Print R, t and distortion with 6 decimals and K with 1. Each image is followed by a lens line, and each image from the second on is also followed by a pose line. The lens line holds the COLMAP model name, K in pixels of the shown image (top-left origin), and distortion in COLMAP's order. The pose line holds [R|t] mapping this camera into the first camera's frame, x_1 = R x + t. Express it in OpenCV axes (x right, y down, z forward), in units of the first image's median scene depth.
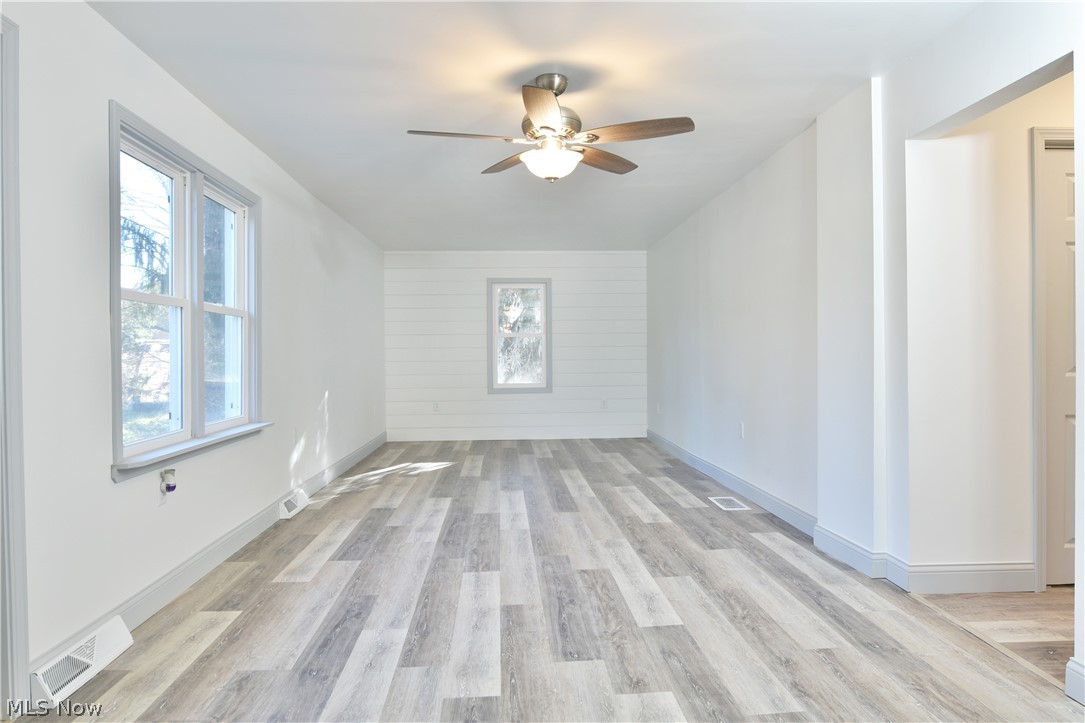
lens RADIAL K [[669.1, 0, 542.5], [0, 669.1, 361.5], [0, 0, 1]] dist [-0.009660, -0.006539]
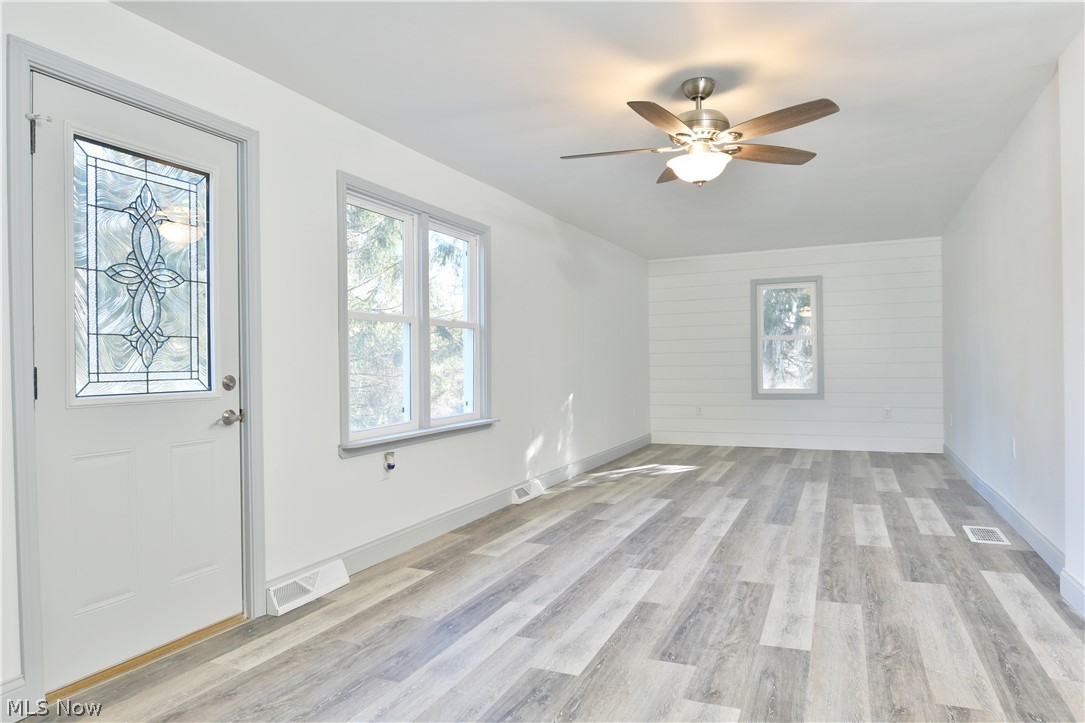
lens RADIAL K [[669.1, 0, 542.5], [0, 669.1, 361.5], [0, 0, 1]] dist [-0.009660, -0.006539]
pose [[0.883583, -0.006337, -0.468231, 0.272210], [0.003276, 0.999968, -0.007351, 0.000321], [0.468263, 0.004961, 0.883575, 0.011171]]
